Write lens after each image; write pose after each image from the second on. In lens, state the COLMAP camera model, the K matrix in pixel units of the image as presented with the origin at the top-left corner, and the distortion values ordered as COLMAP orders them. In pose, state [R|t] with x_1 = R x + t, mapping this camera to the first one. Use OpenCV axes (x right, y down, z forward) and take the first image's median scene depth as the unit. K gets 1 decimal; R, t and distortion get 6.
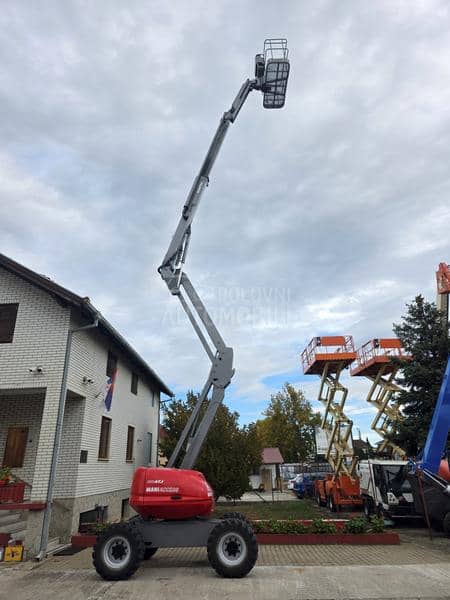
lens RADIAL K [[402.1, 0, 221.3], [0, 402.1, 299.7], [0, 0, 1]] dist [0.067057, -0.059283]
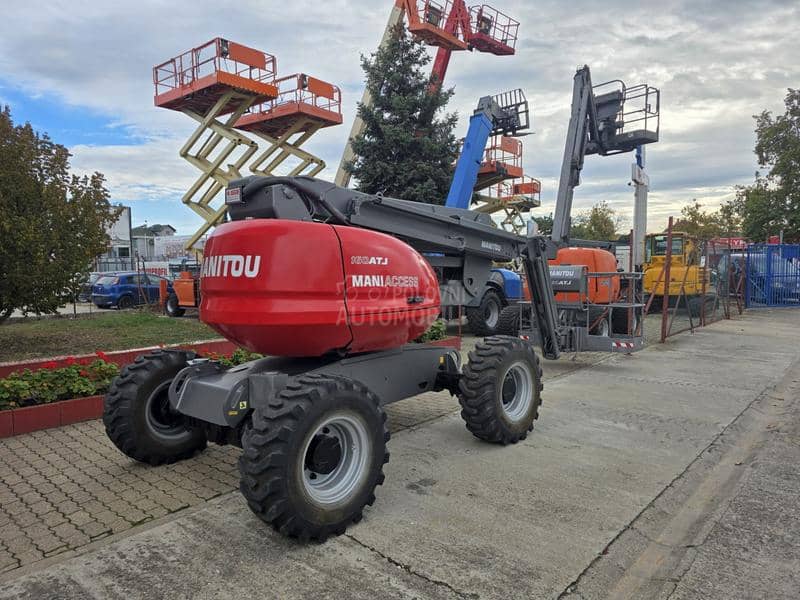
lens RADIAL K [[536.1, 0, 396.8], [0, 536.1, 301.3], [0, 0, 1]] dist [0.067057, -0.059283]
pose [[0.634299, -0.034181, 0.772332, -0.244725], [-0.301822, 0.908791, 0.288100, 0.169975], [-0.711736, -0.415848, 0.566129, 0.355773]]
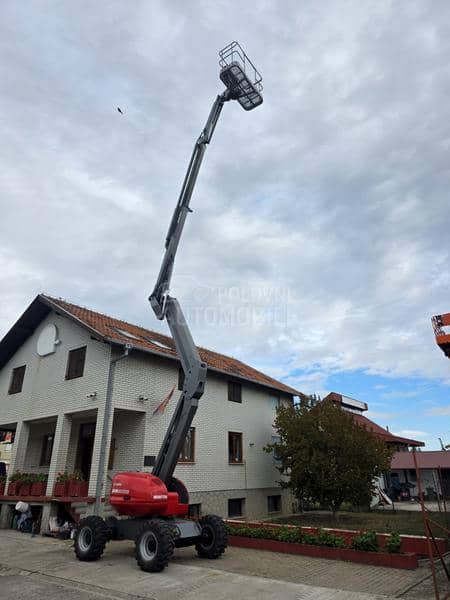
lens RADIAL K [[402.1, 0, 225.7], [0, 402.1, 297.5], [0, 0, 1]] dist [0.067057, -0.059283]
pose [[0.822376, -0.212010, -0.527968, 0.426577], [0.209481, 0.975618, -0.065474, 0.025873], [0.528976, -0.056755, 0.846737, 0.087210]]
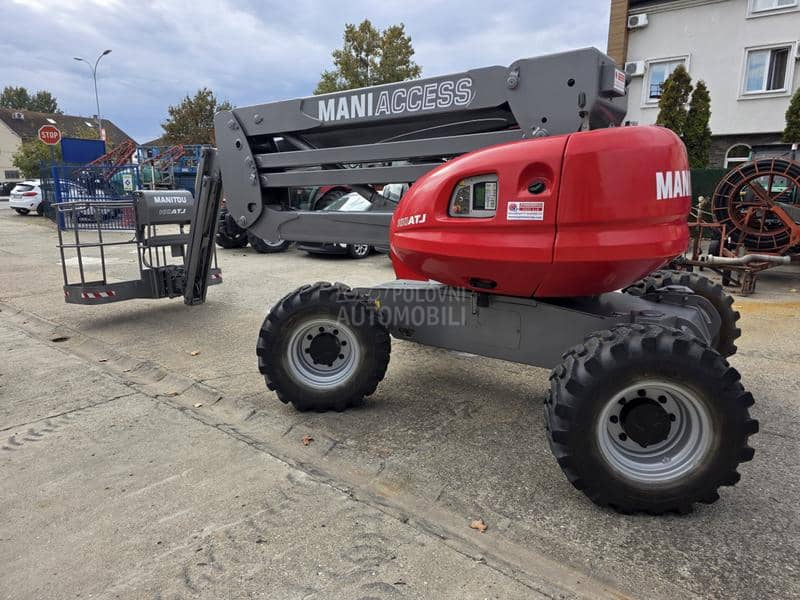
lens RADIAL K [[536.1, 0, 400.4], [0, 536.1, 294.7], [0, 0, 1]] dist [0.067057, -0.059283]
pose [[-0.801589, -0.097320, 0.589901, -0.006515], [-0.214359, 0.967848, -0.131610, 0.228330], [-0.558126, -0.231948, -0.796678, 0.508116]]
